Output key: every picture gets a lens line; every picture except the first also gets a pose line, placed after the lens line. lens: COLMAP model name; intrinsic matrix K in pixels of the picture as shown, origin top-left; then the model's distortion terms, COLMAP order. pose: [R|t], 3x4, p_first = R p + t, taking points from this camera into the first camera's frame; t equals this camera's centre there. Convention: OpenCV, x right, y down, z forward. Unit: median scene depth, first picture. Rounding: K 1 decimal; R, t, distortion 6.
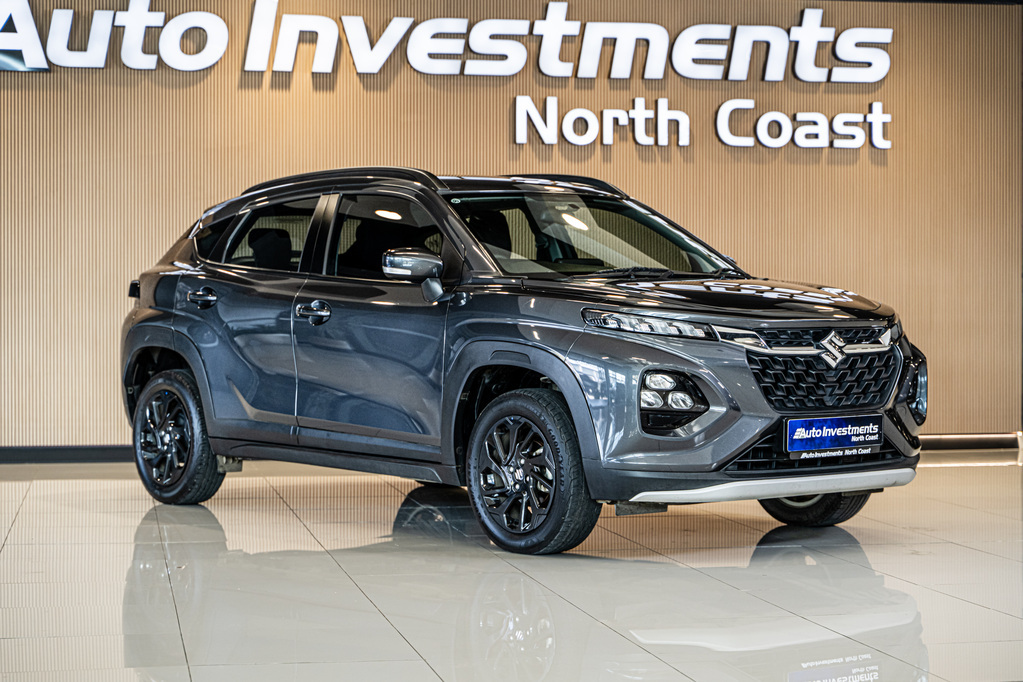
lens RADIAL K [[2134.4, 0, 511.5], [0, 2134.4, 341.0], [0, 0, 1]] dist [0.002080, -0.383937]
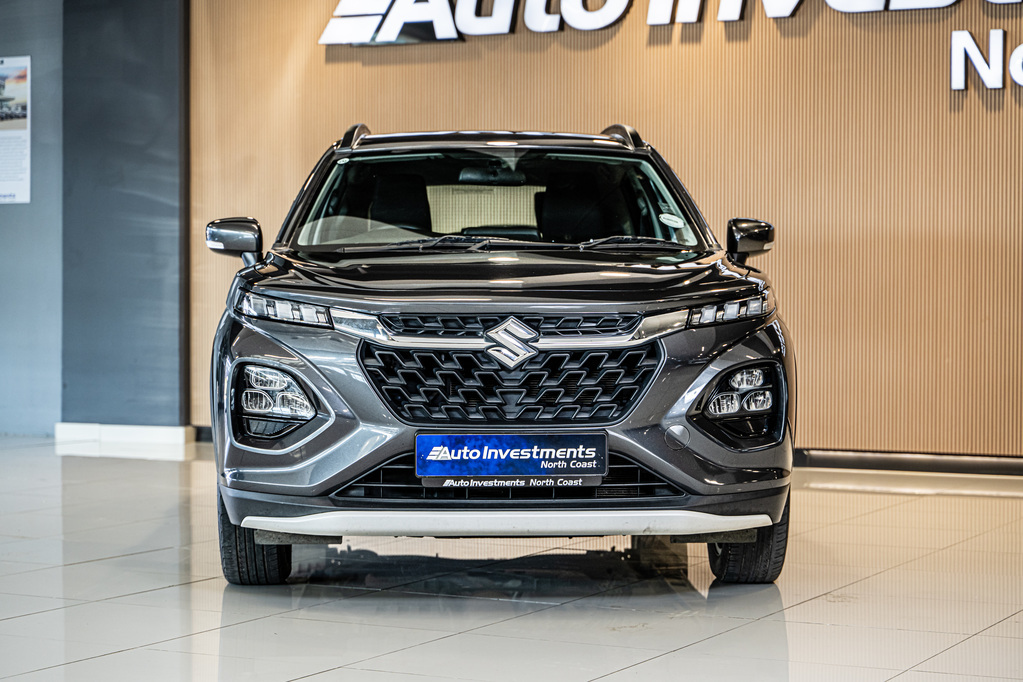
lens RADIAL K [[2134.4, 0, 511.5], [0, 2134.4, 341.0], [0, 0, 1]] dist [0.002080, -0.383937]
pose [[0.789130, 0.015864, -0.614021, 0.384620], [-0.012094, 0.999874, 0.010290, -0.002774], [0.614107, -0.000694, 0.789223, 0.261966]]
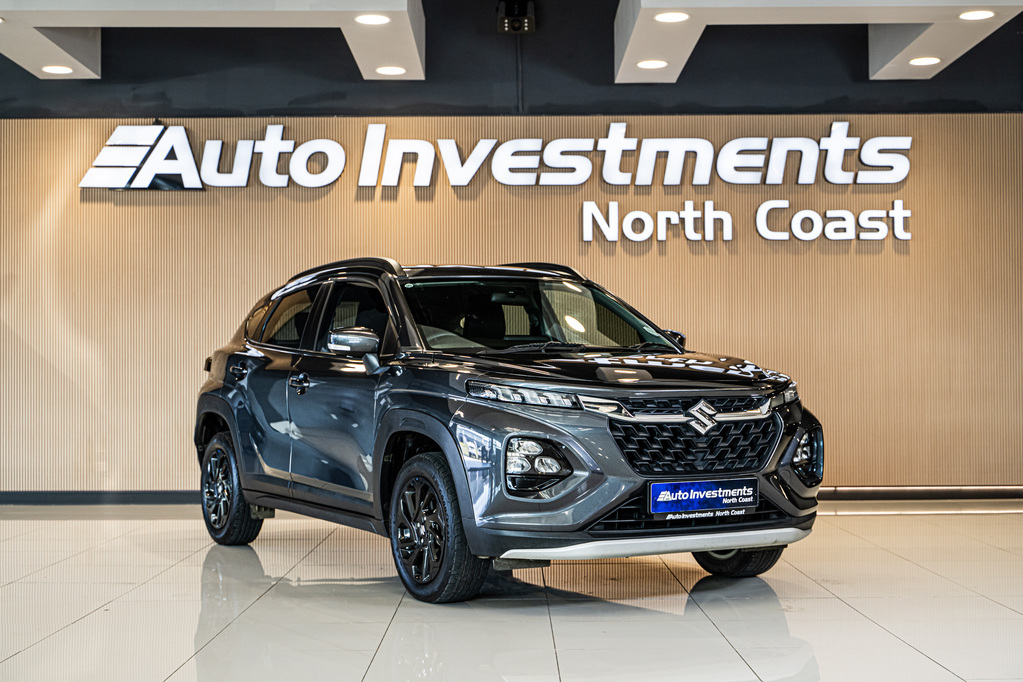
lens RADIAL K [[1569.0, 0, 511.5], [0, 1569.0, 341.0], [0, 0, 1]] dist [-0.014726, -0.001864]
pose [[0.983408, -0.008190, -0.181225, 0.126353], [0.001391, 0.999291, -0.037616, -0.003107], [0.181405, 0.036740, 0.982722, 0.130653]]
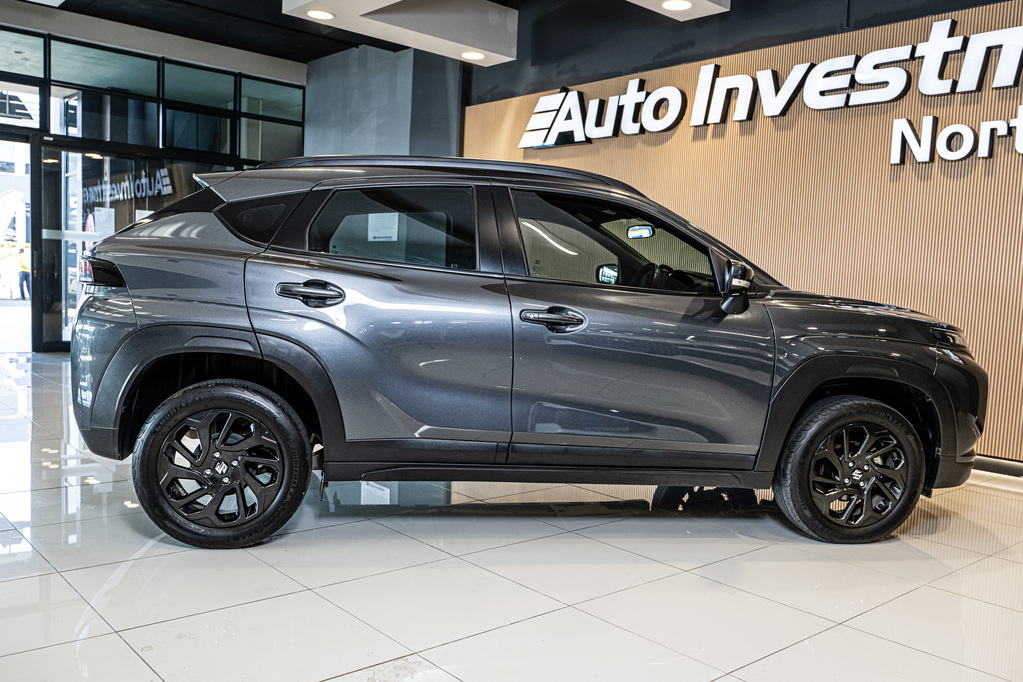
lens RADIAL K [[876.4, 0, 514.9], [0, 876.4, 363.9], [0, 0, 1]] dist [0.001431, -0.006404]
pose [[0.508294, 0.101939, -0.855129, 0.305168], [-0.056630, 0.994777, 0.084926, -0.019664], [0.859319, 0.005259, 0.511412, 0.632797]]
